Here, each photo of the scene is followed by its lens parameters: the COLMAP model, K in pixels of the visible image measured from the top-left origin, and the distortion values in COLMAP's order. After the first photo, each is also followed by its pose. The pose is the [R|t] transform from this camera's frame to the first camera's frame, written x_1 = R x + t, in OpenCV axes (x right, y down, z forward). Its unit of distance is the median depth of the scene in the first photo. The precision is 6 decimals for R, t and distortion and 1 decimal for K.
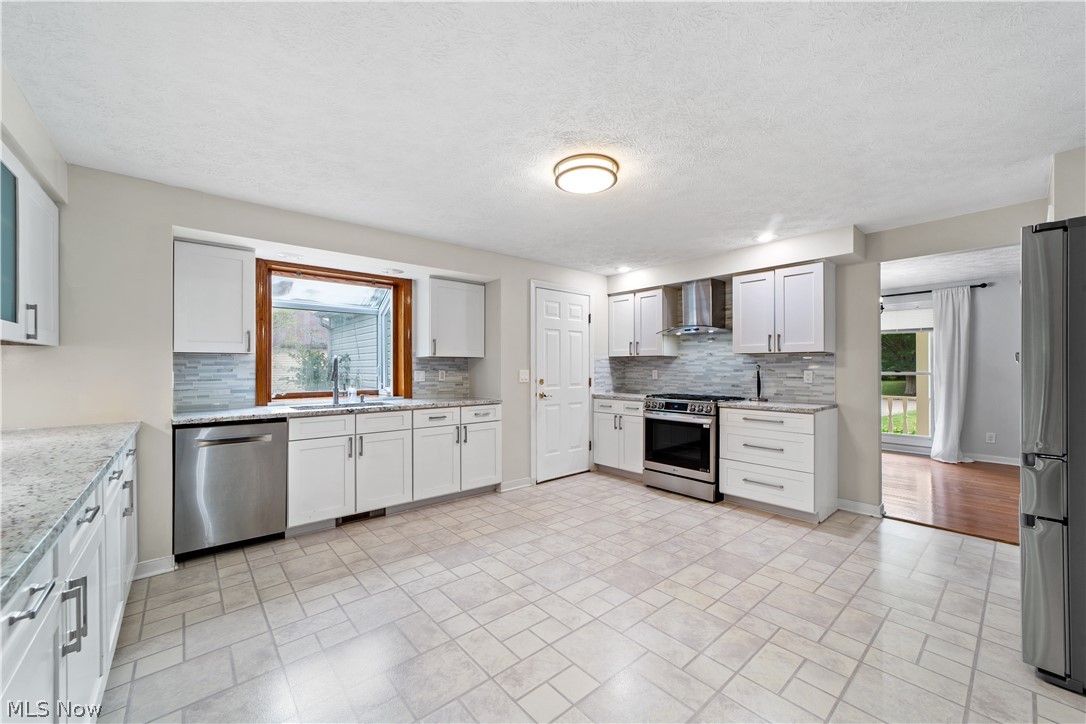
lens RADIAL K [[420.1, 0, 540.6], [0, 420.1, 365.7], [0, 0, 1]] dist [-0.007995, 0.001500]
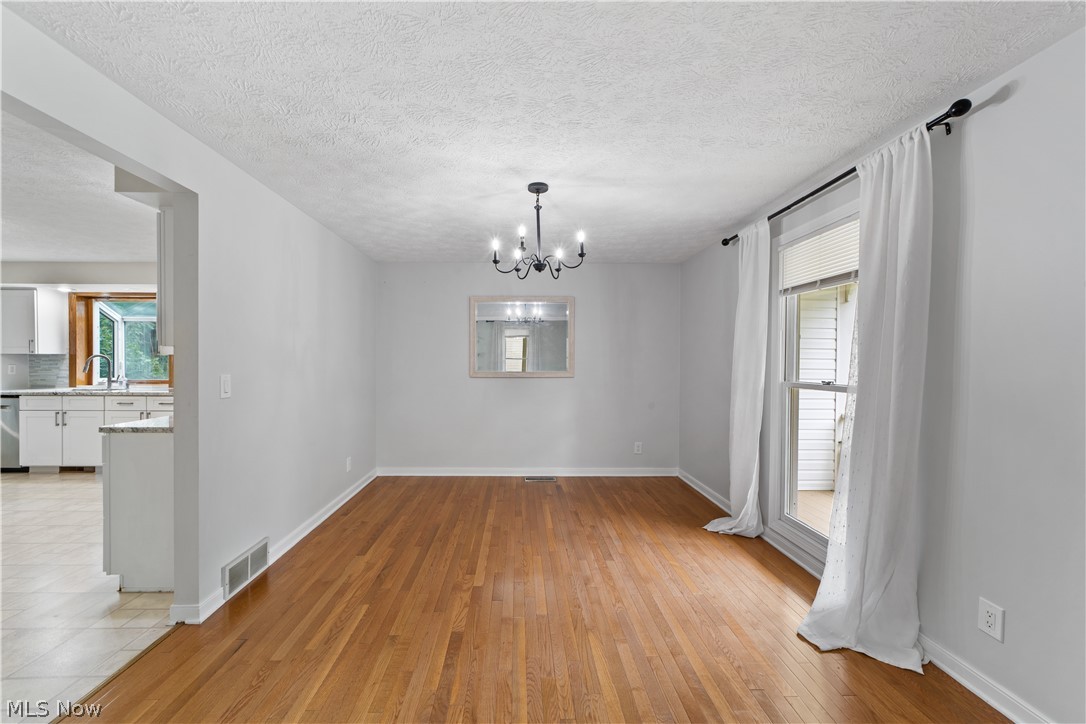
lens RADIAL K [[420.1, 0, 543.0], [0, 420.1, 364.5], [0, 0, 1]] dist [-0.007995, 0.001500]
pose [[0.774701, 0.014133, -0.632170, 1.479425], [-0.002531, 0.999811, 0.019251, -0.020646], [0.632323, -0.013314, 0.774590, 0.799838]]
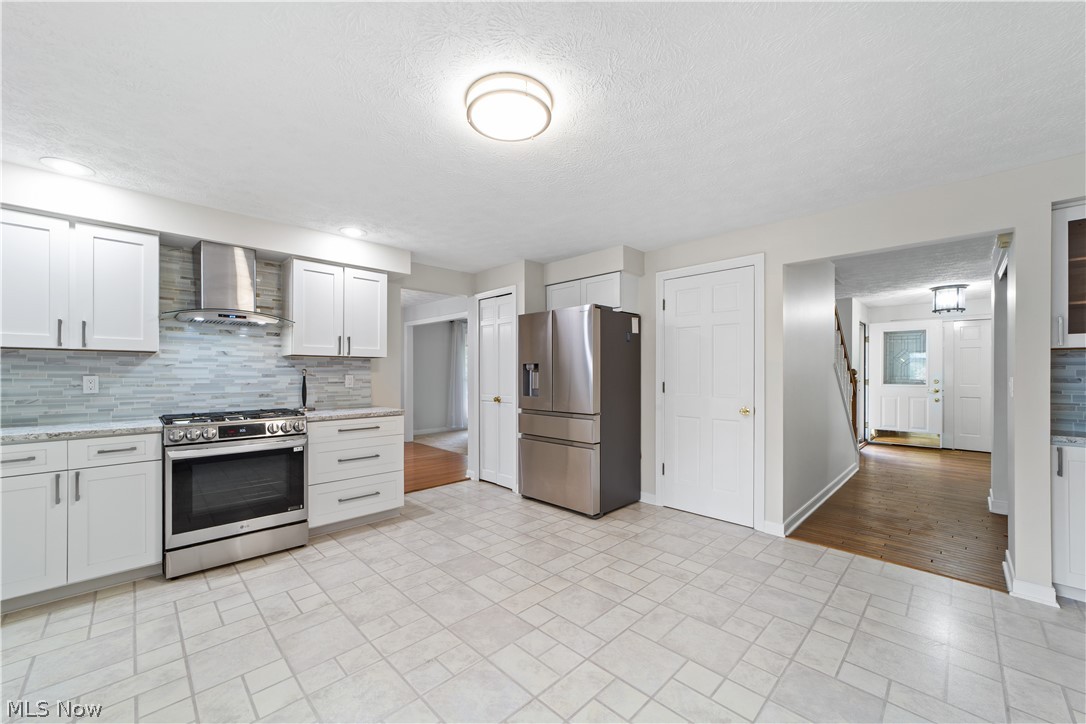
lens RADIAL K [[420.1, 0, 538.2], [0, 420.1, 371.6], [0, 0, 1]] dist [-0.007995, 0.001500]
pose [[-0.061513, -0.000653, 0.998106, -0.397250], [-0.008851, 0.999961, 0.000108, -0.000840], [-0.998067, -0.008828, -0.061517, 0.621338]]
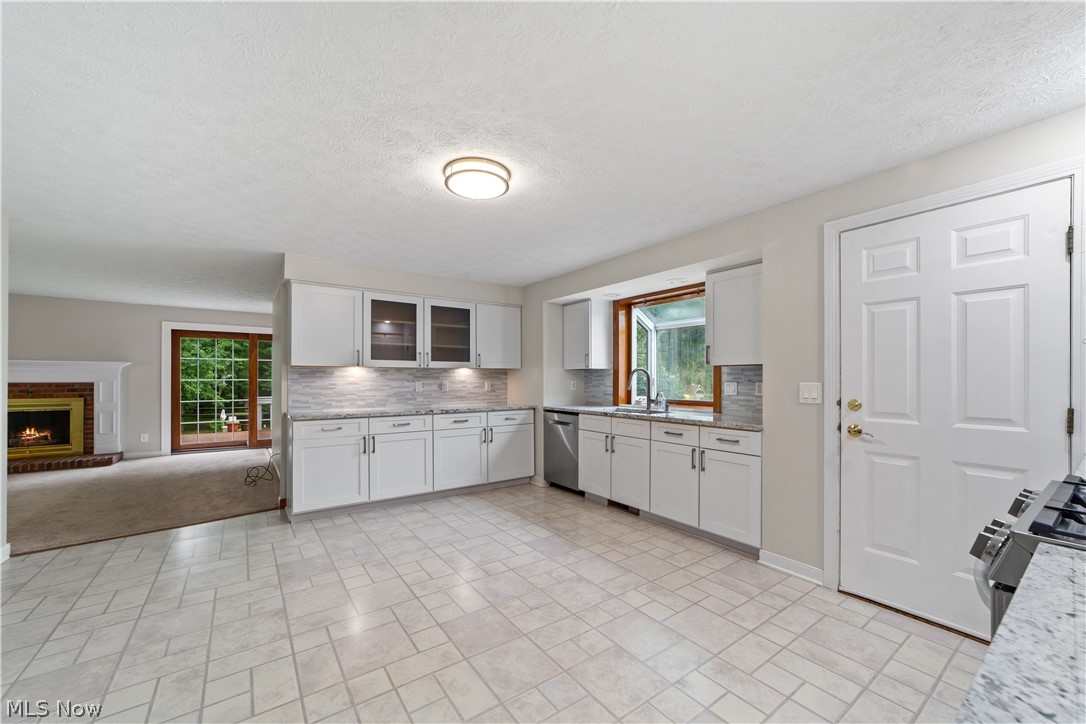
lens RADIAL K [[420.1, 0, 539.3], [0, 420.1, 375.5], [0, 0, 1]] dist [-0.007995, 0.001500]
pose [[-0.090318, -0.005794, -0.995896, 0.667449], [0.005377, 0.999966, -0.006305, 0.001592], [0.995898, -0.005924, -0.090284, 0.770732]]
